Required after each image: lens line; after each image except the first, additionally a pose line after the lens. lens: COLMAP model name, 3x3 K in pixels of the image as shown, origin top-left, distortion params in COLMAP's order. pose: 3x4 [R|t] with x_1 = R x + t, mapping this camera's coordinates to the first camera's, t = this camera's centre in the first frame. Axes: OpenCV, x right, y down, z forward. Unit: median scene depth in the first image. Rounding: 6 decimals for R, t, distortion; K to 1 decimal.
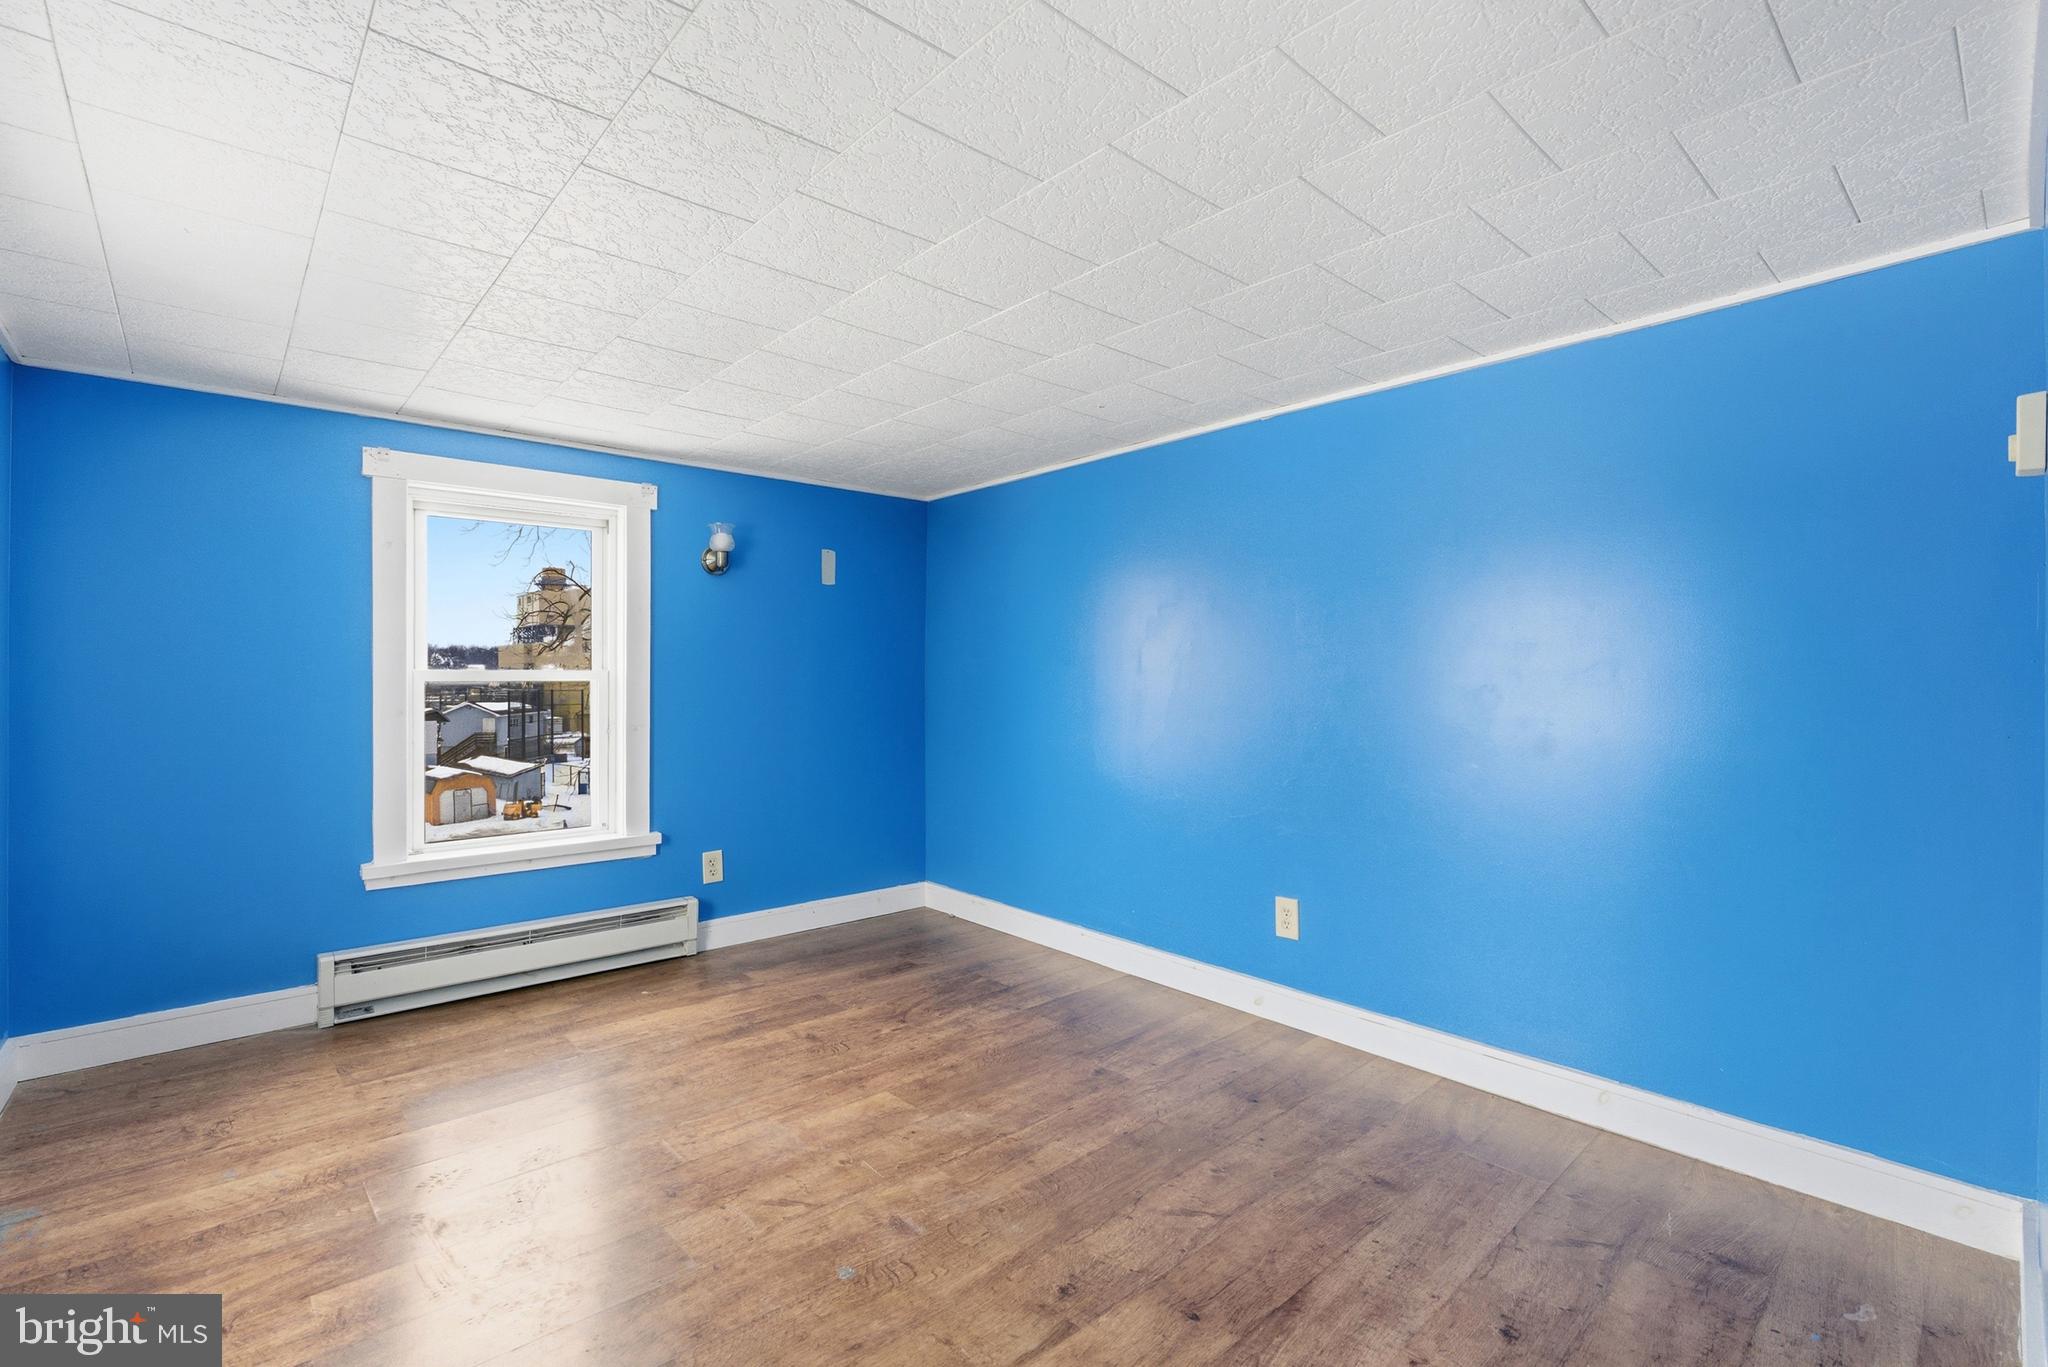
lens RADIAL K [[926.7, 0, 1011.1], [0, 926.7, 682.6], [0, 0, 1]] dist [-0.005812, 0.002488]
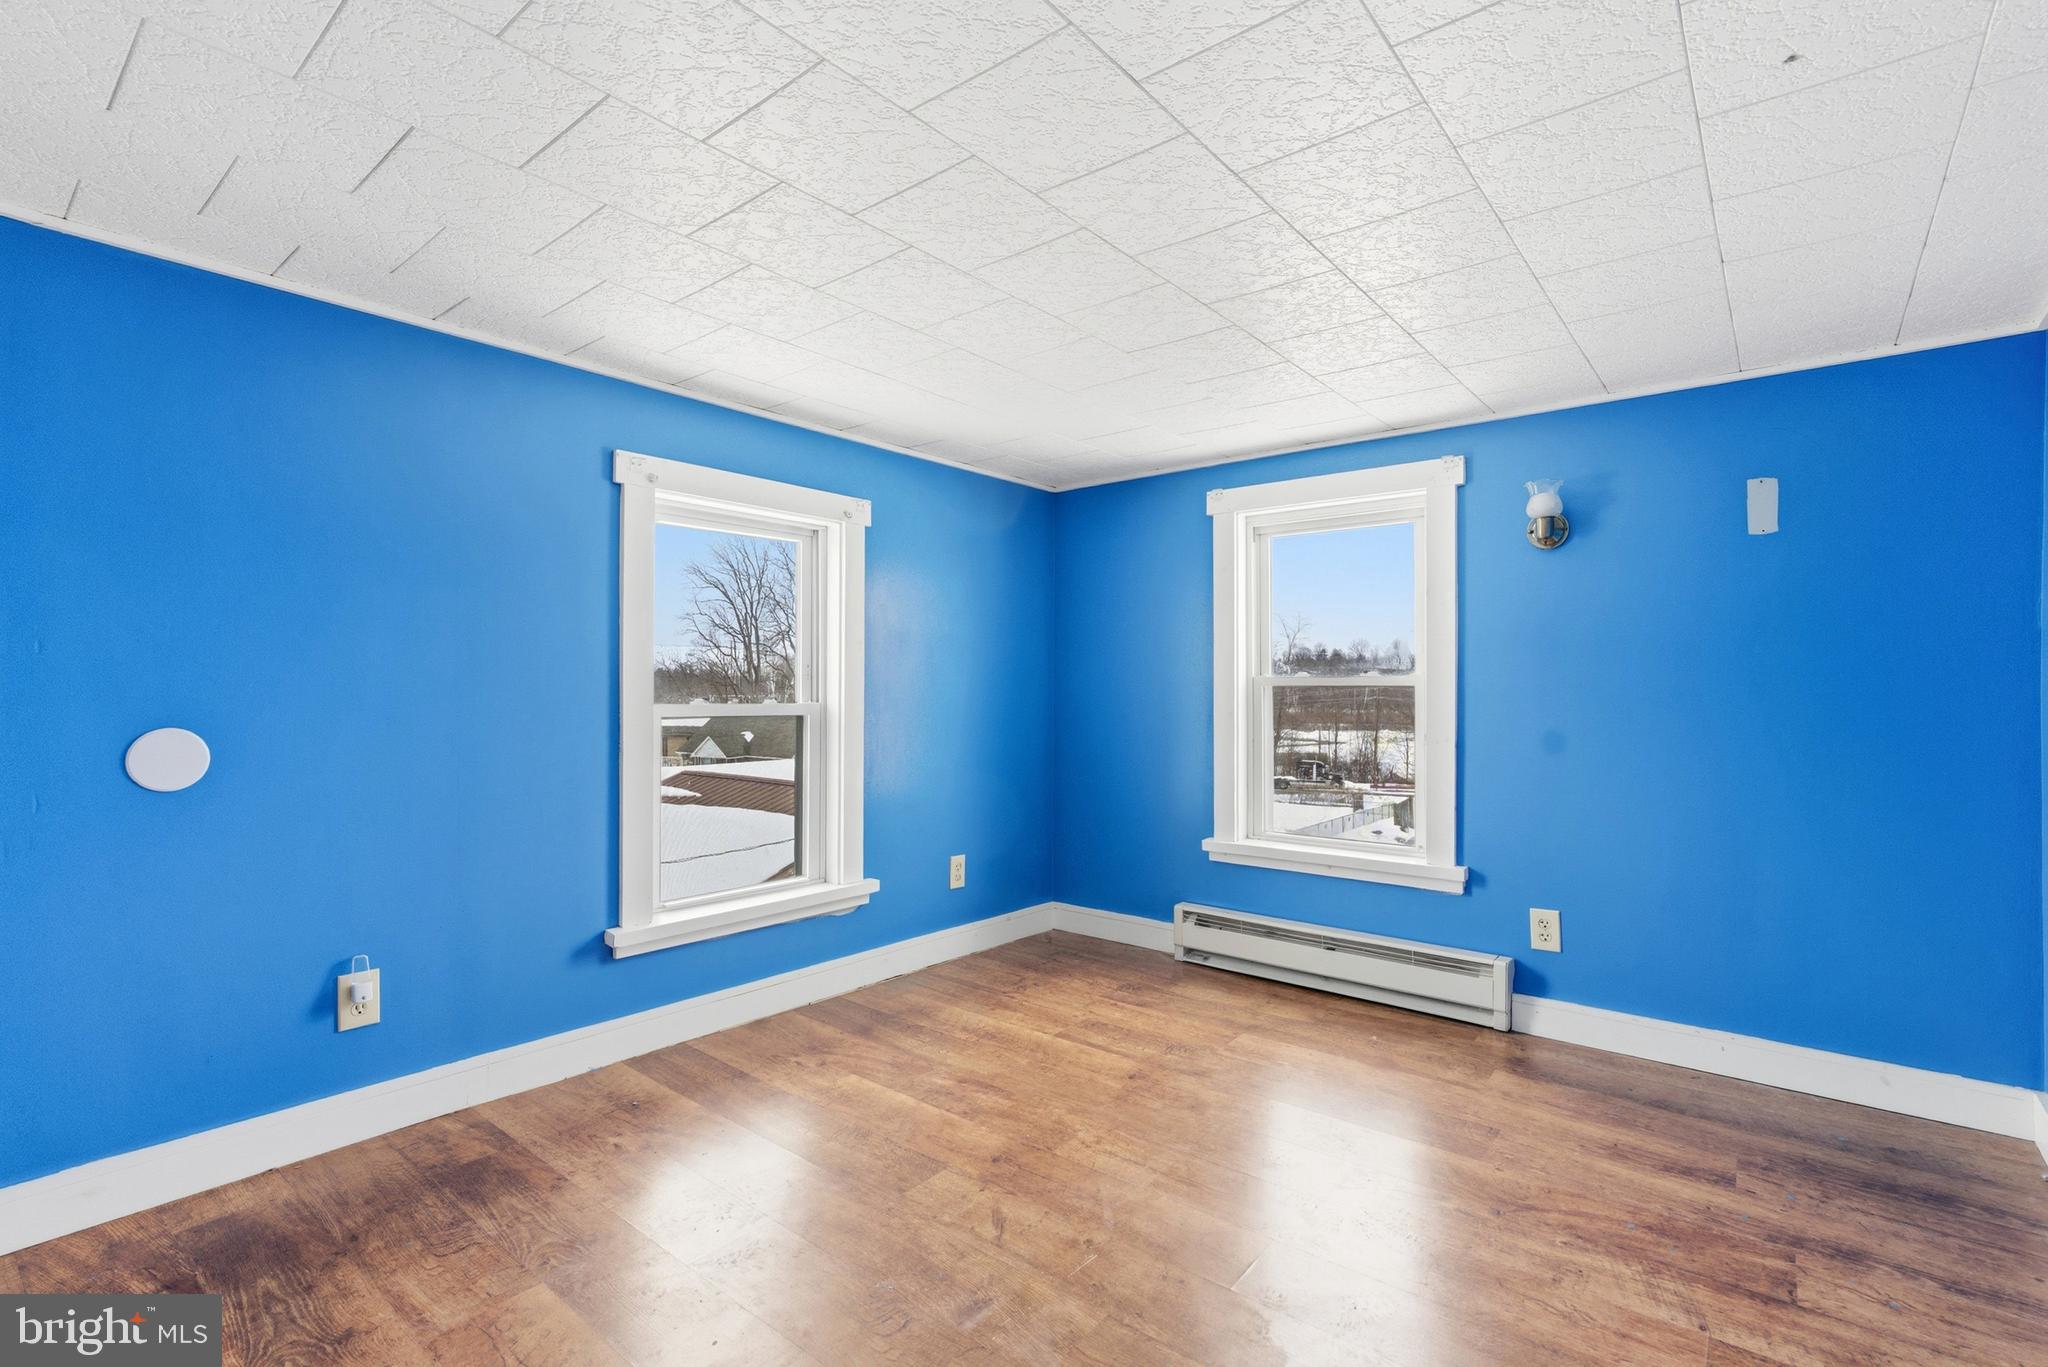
lens RADIAL K [[926.7, 0, 1009.7], [0, 926.7, 687.8], [0, 0, 1]] dist [-0.005812, 0.002488]
pose [[0.160132, -0.001186, -0.987095, 0.439992], [-0.009787, 0.999948, -0.002789, 0.005983], [0.987047, 0.010107, 0.160112, 0.530062]]
